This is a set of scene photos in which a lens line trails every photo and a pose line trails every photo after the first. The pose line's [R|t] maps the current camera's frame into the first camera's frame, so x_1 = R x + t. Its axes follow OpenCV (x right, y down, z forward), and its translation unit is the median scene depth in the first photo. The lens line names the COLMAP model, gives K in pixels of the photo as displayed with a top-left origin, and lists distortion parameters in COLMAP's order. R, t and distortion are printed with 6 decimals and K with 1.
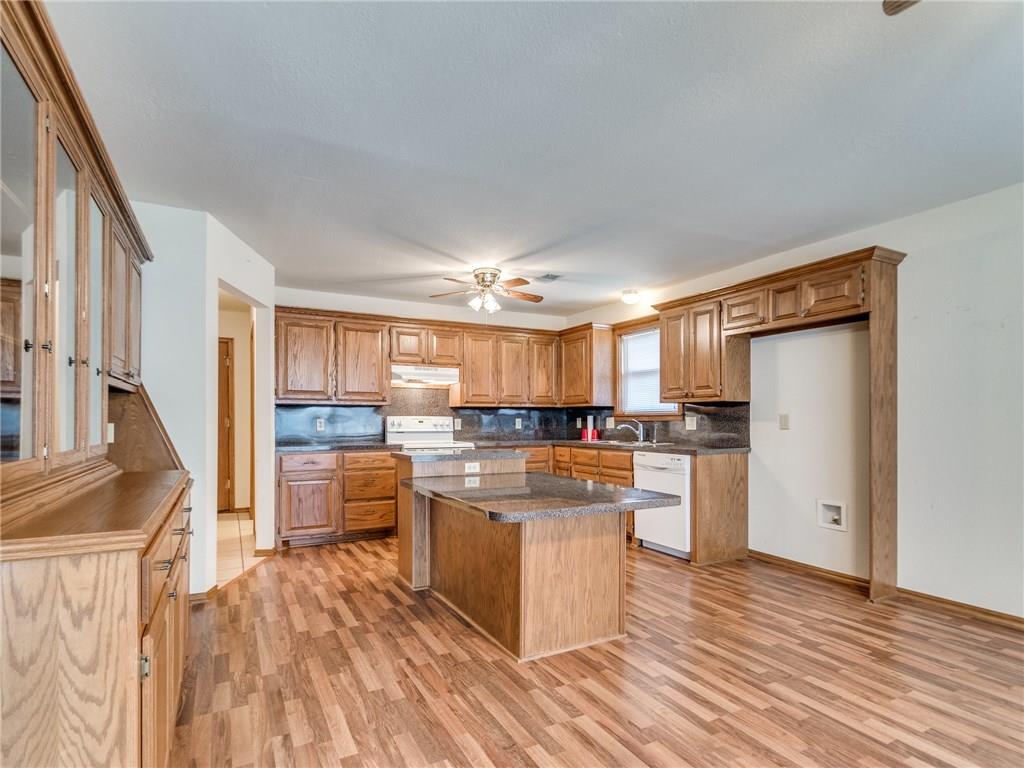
lens RADIAL K [[525.2, 0, 499.0], [0, 525.2, 423.0], [0, 0, 1]] dist [0.001487, 0.001487]
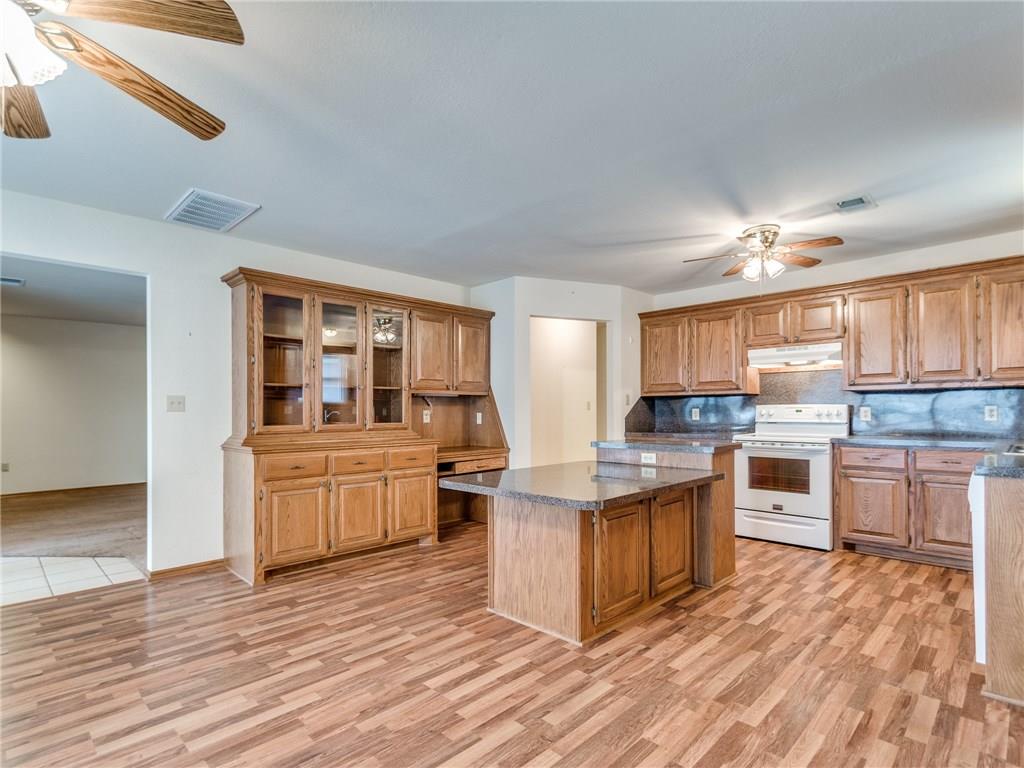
lens RADIAL K [[525.2, 0, 495.7], [0, 525.2, 408.9], [0, 0, 1]] dist [0.001487, 0.001487]
pose [[0.287735, -0.006916, -0.957685, 0.586007], [0.002114, 0.999976, -0.006586, -0.001146], [0.957708, -0.000129, 0.287743, 0.322176]]
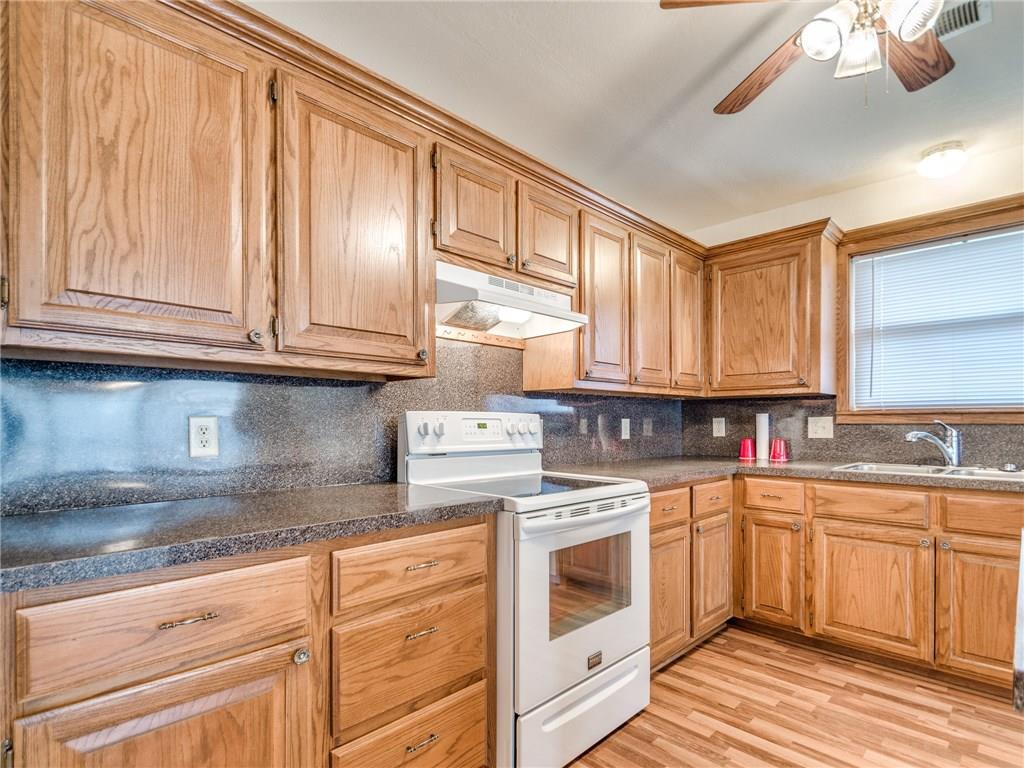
lens RADIAL K [[525.2, 0, 504.6], [0, 525.2, 426.8], [0, 0, 1]] dist [0.001487, 0.001487]
pose [[0.960035, -0.002026, 0.279871, -0.271503], [0.001322, 0.999995, 0.002707, -0.002846], [-0.279875, -0.002229, 0.960034, 0.694360]]
